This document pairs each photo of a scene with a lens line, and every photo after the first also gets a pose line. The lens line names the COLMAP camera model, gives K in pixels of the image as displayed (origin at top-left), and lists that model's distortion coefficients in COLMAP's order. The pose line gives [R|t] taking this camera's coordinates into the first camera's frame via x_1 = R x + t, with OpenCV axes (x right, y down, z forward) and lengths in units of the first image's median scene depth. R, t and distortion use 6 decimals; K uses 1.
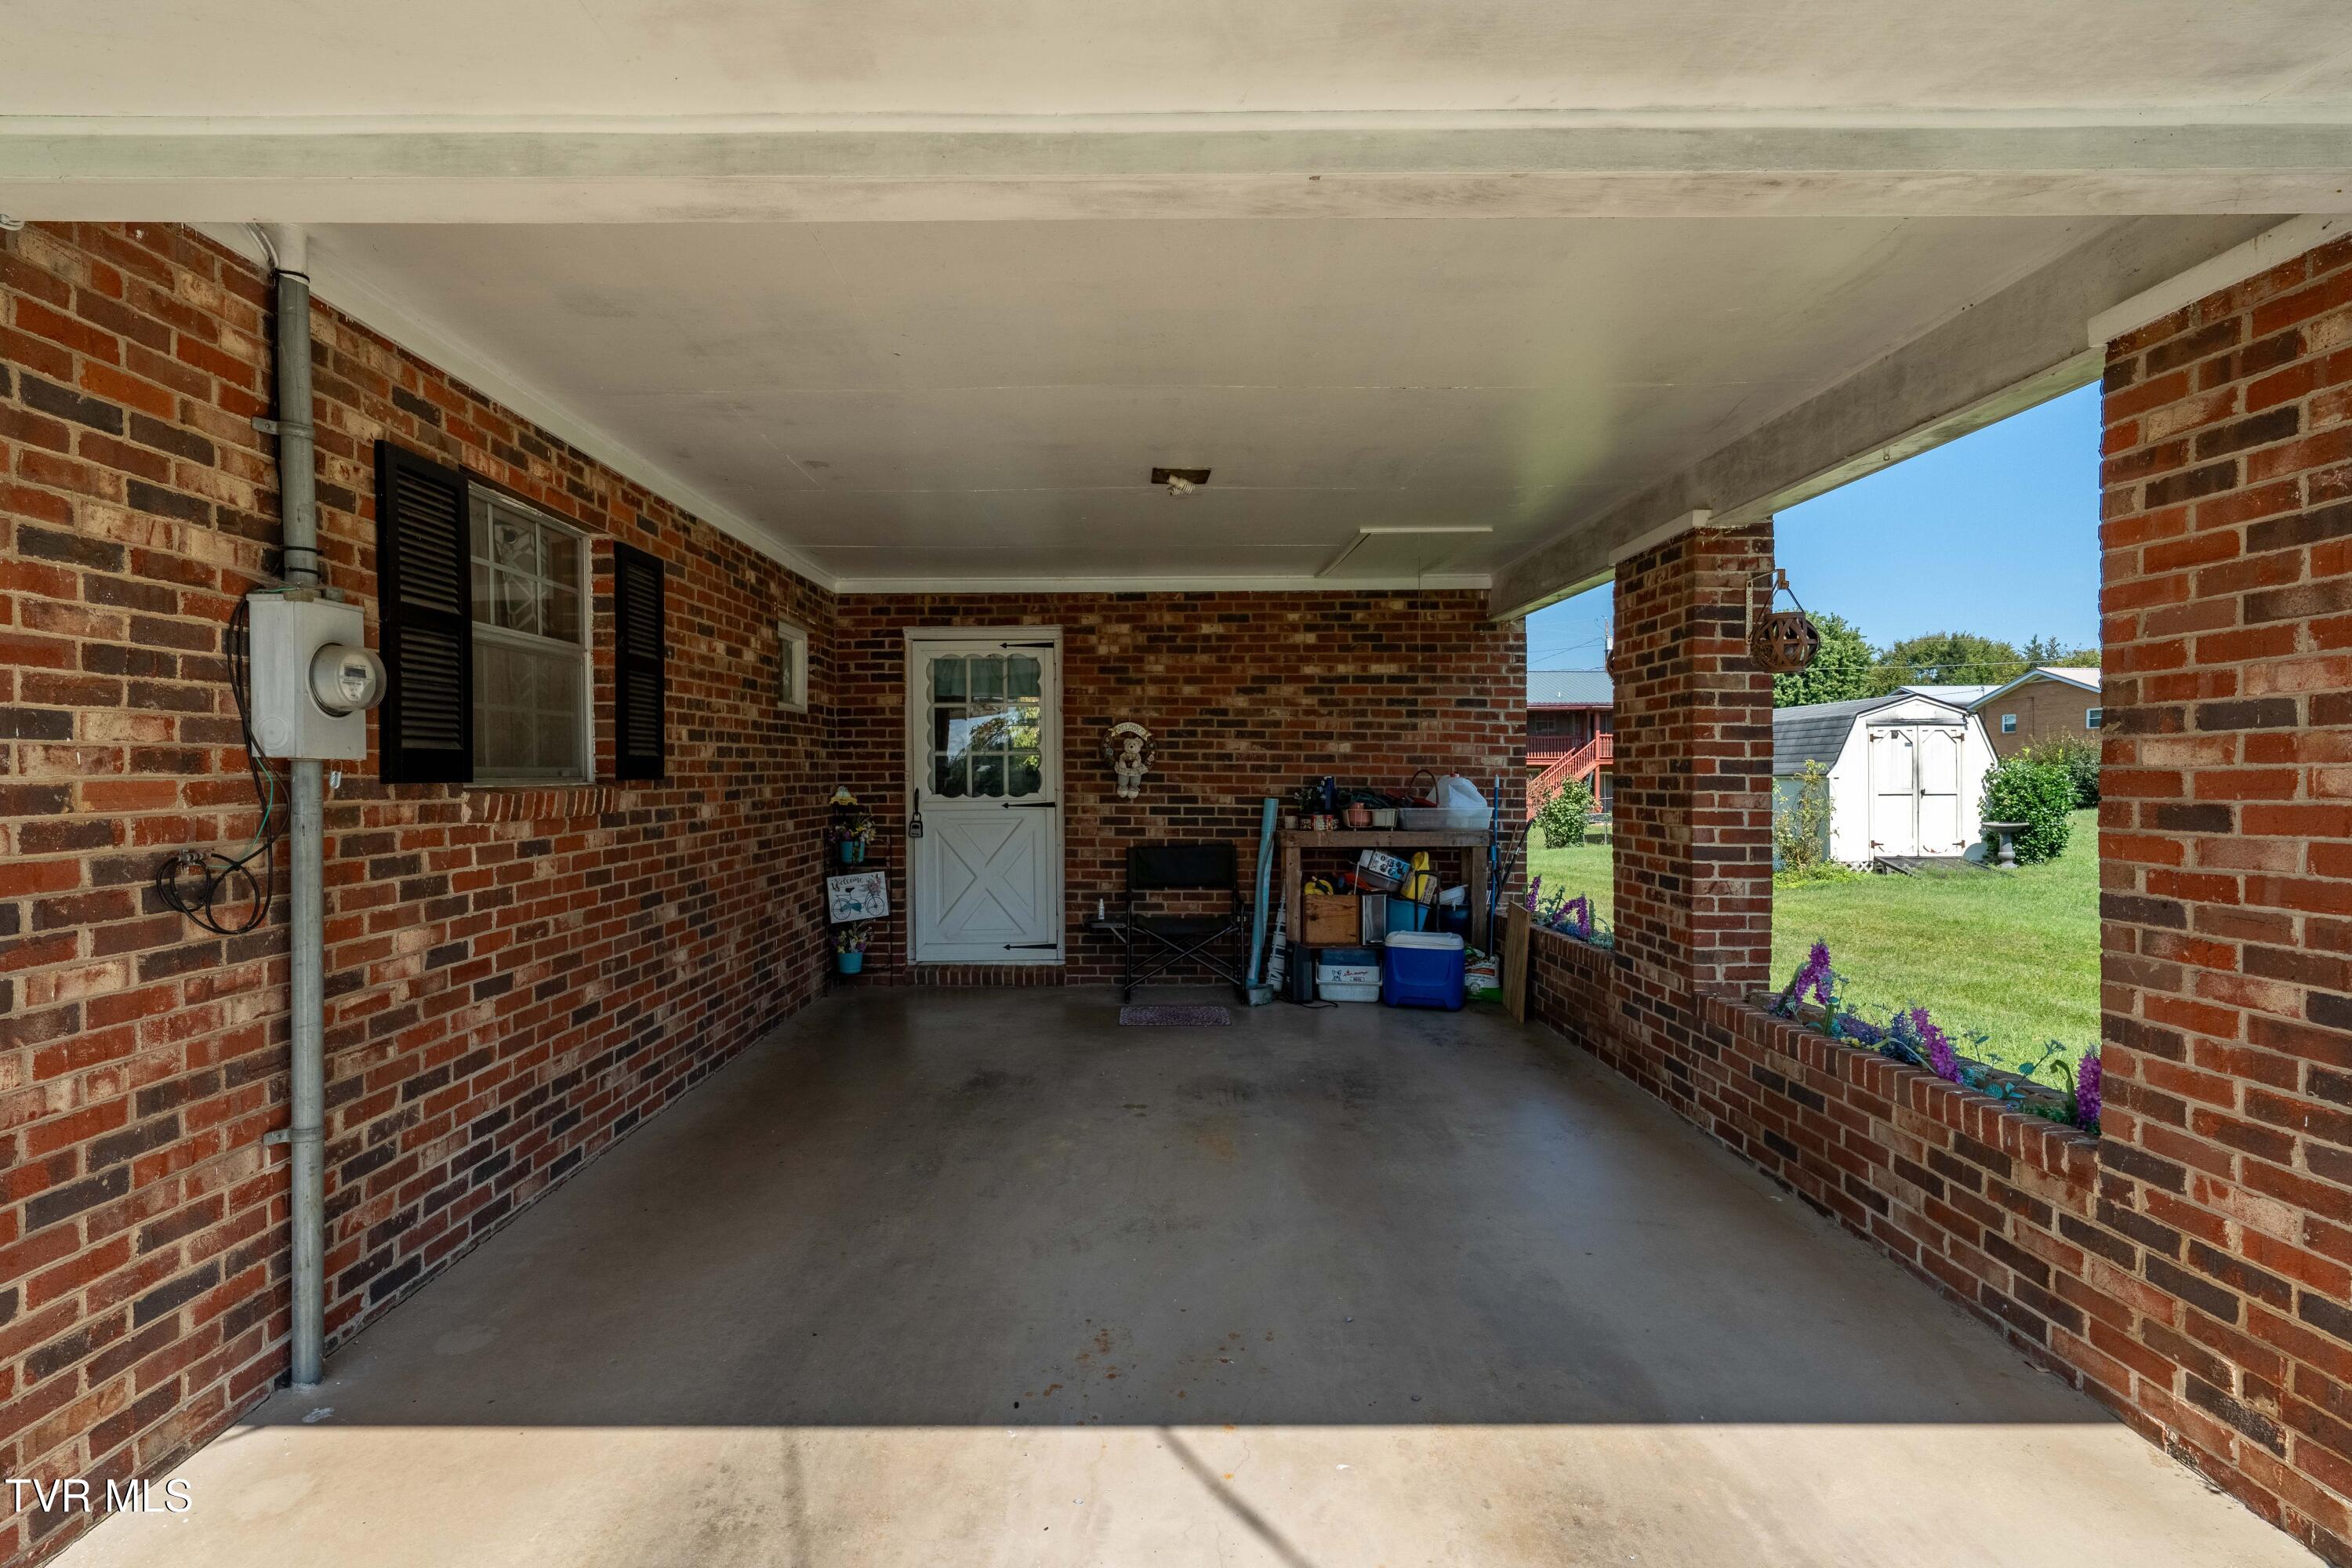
lens RADIAL K [[1082.0, 0, 1115.6], [0, 1082.0, 787.3], [0, 0, 1]] dist [0.004635, 0.000108]
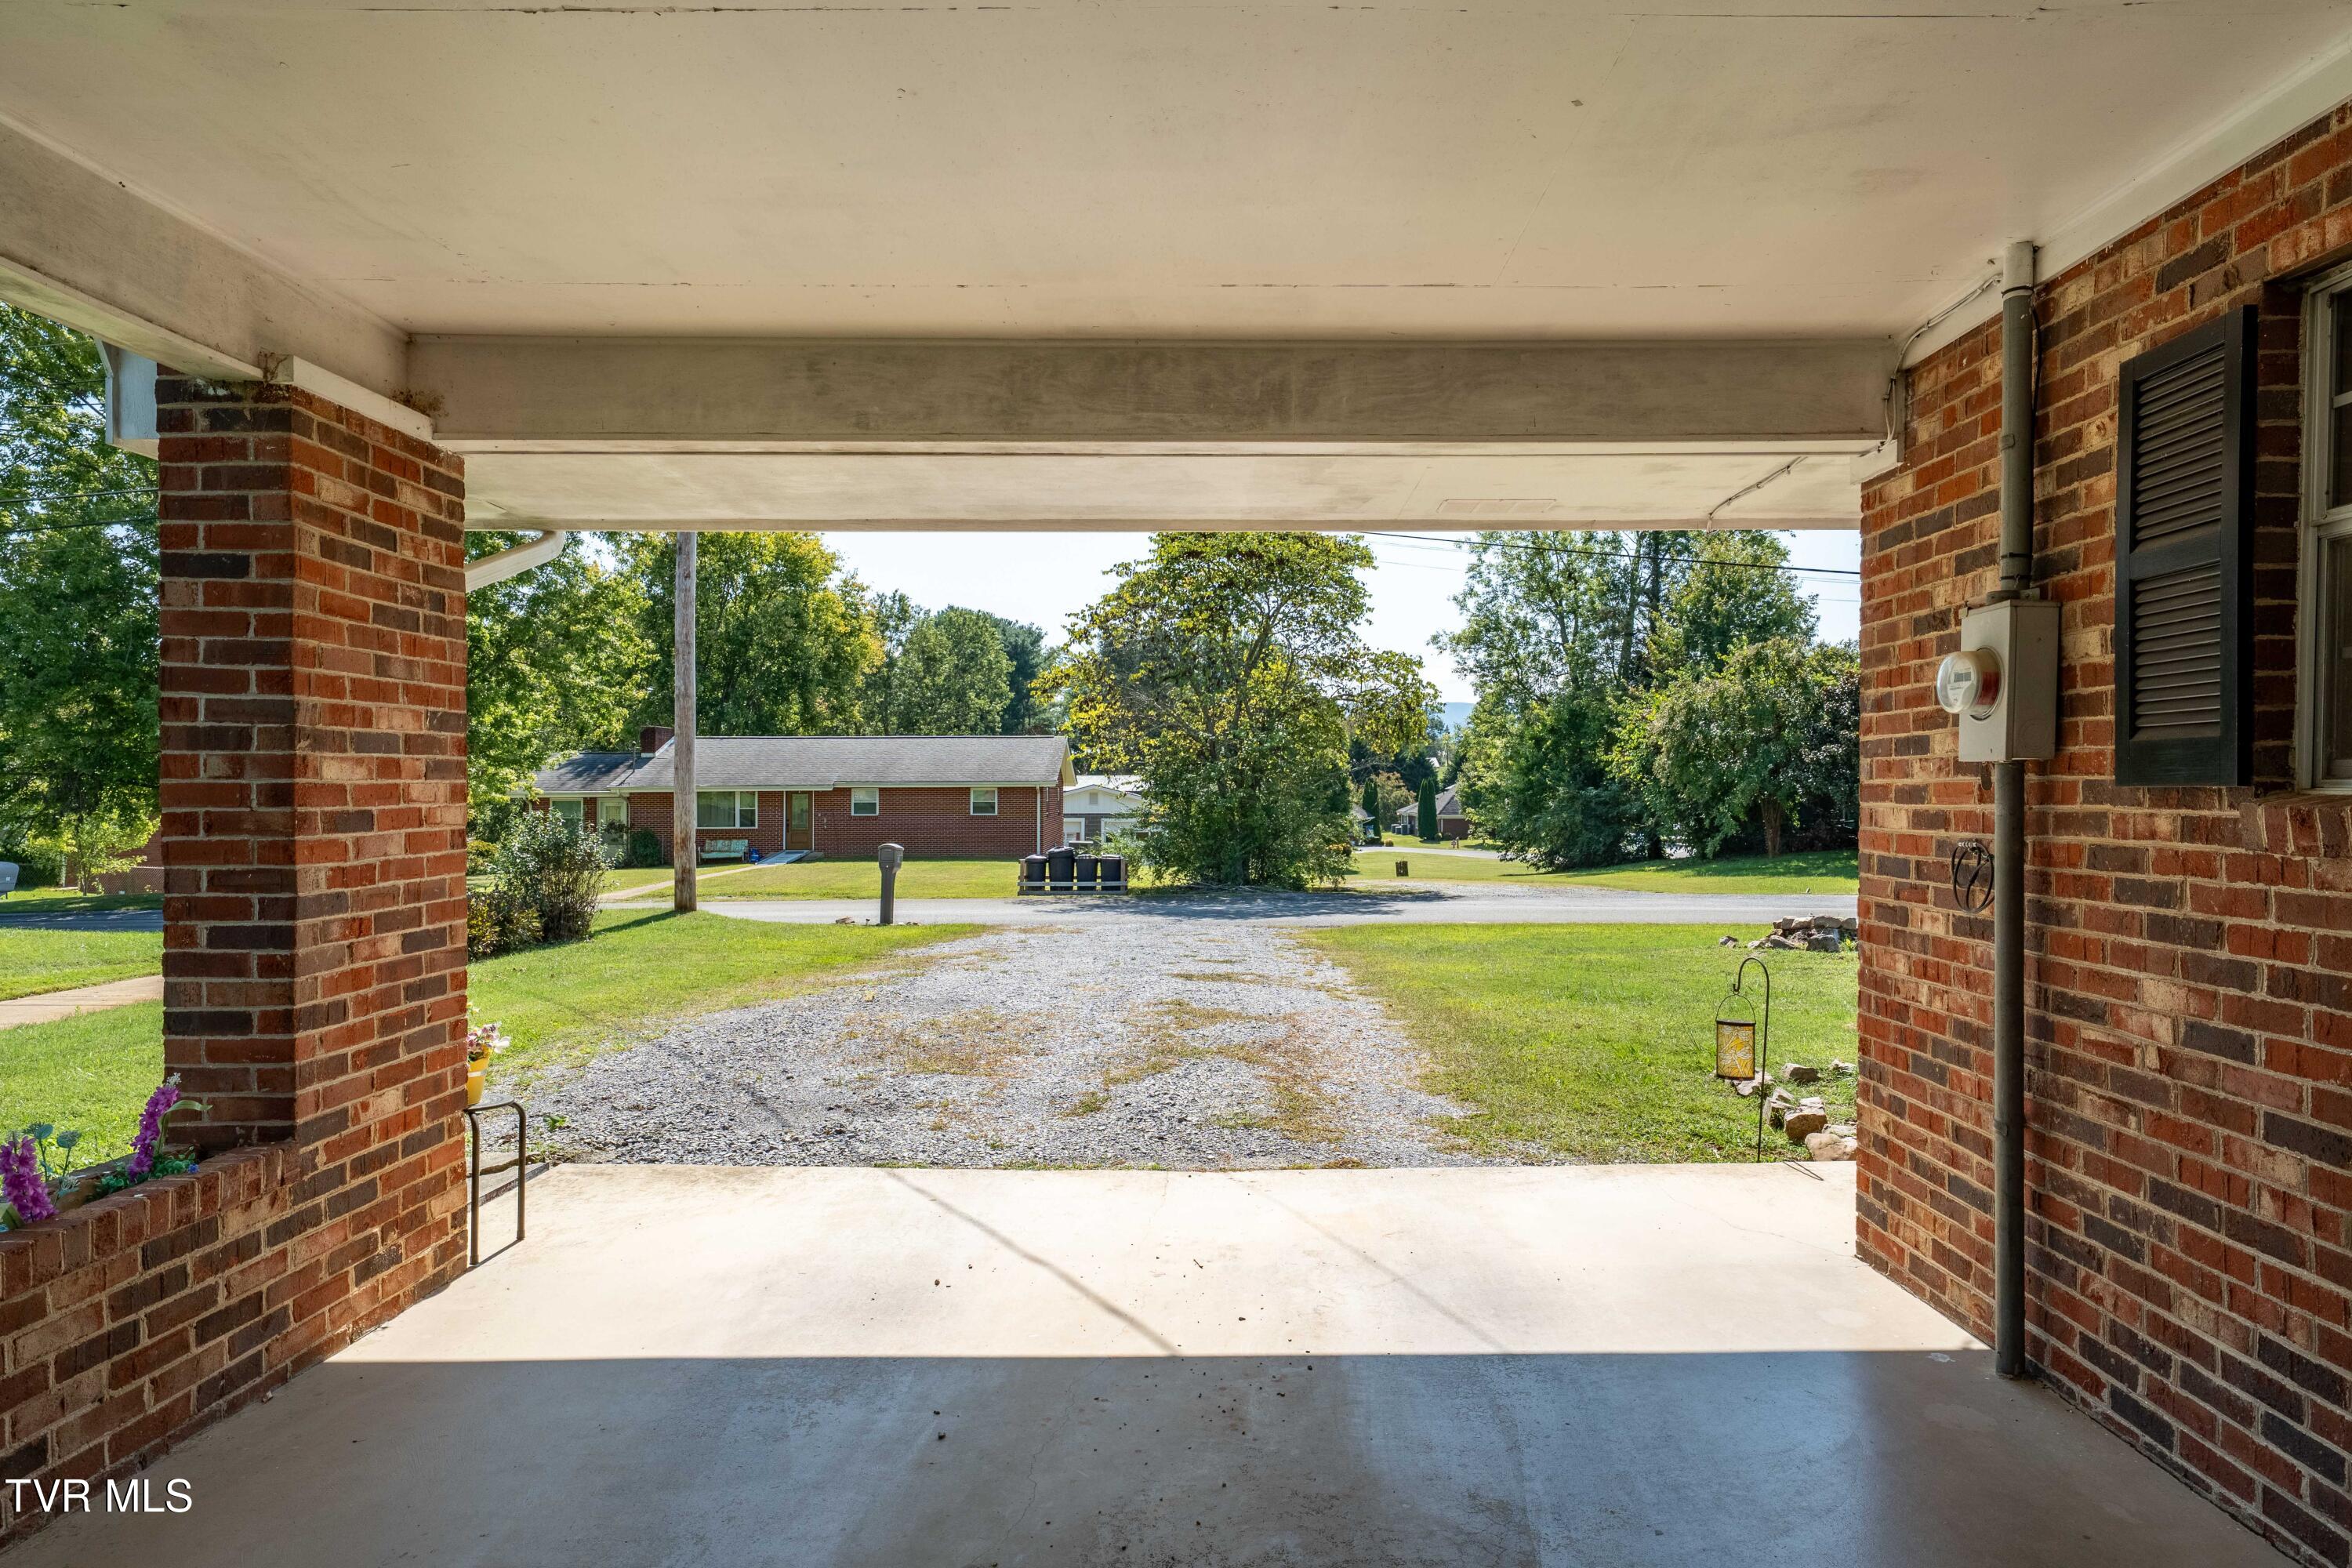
lens RADIAL K [[1364.5, 0, 1187.7], [0, 1364.5, 790.8], [0, 0, 1]] dist [0.005903, -0.002670]
pose [[-0.999962, 0.005659, -0.006606, 0.031396], [0.005564, 0.999882, 0.014286, -0.018498], [0.006686, 0.014249, -0.999876, 1.990764]]
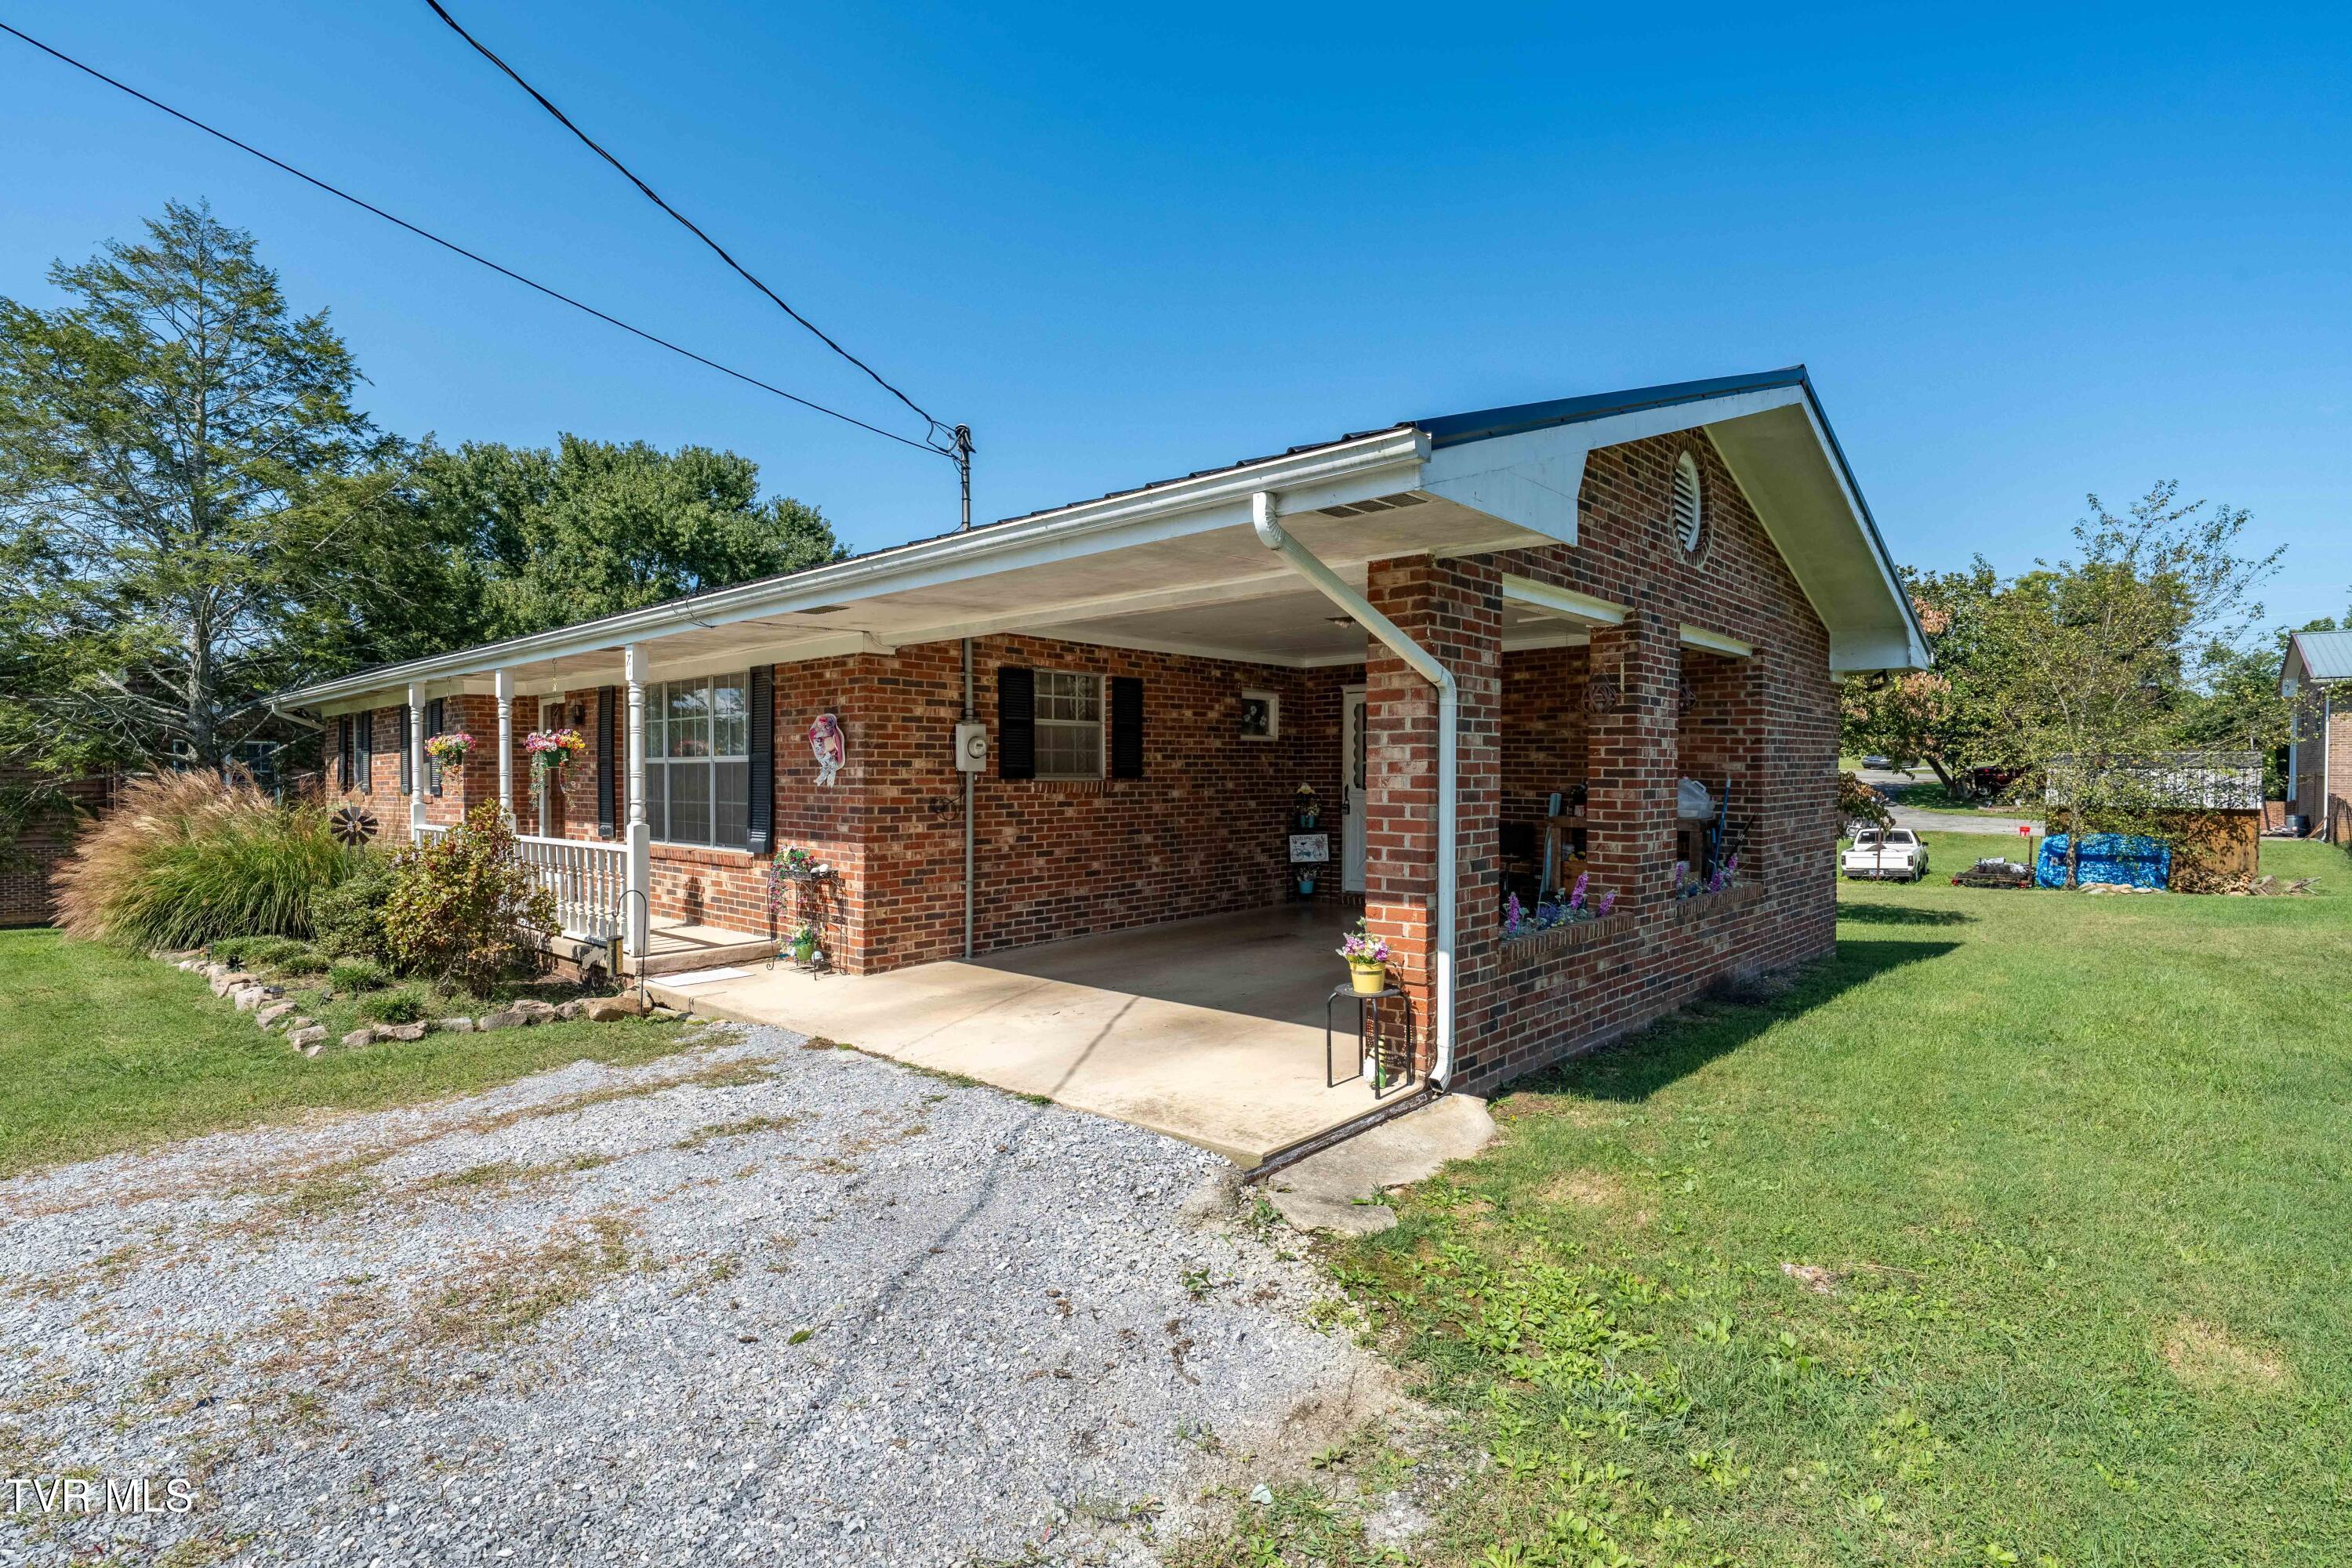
lens RADIAL K [[1082.0, 0, 1178.0], [0, 1082.0, 788.8], [0, 0, 1]] dist [0.004635, 0.000108]
pose [[0.752853, 0.011106, -0.658095, 1.691921], [-0.009748, 0.999936, 0.005723, 0.002544], [0.658117, 0.002107, 0.752913, -0.955454]]
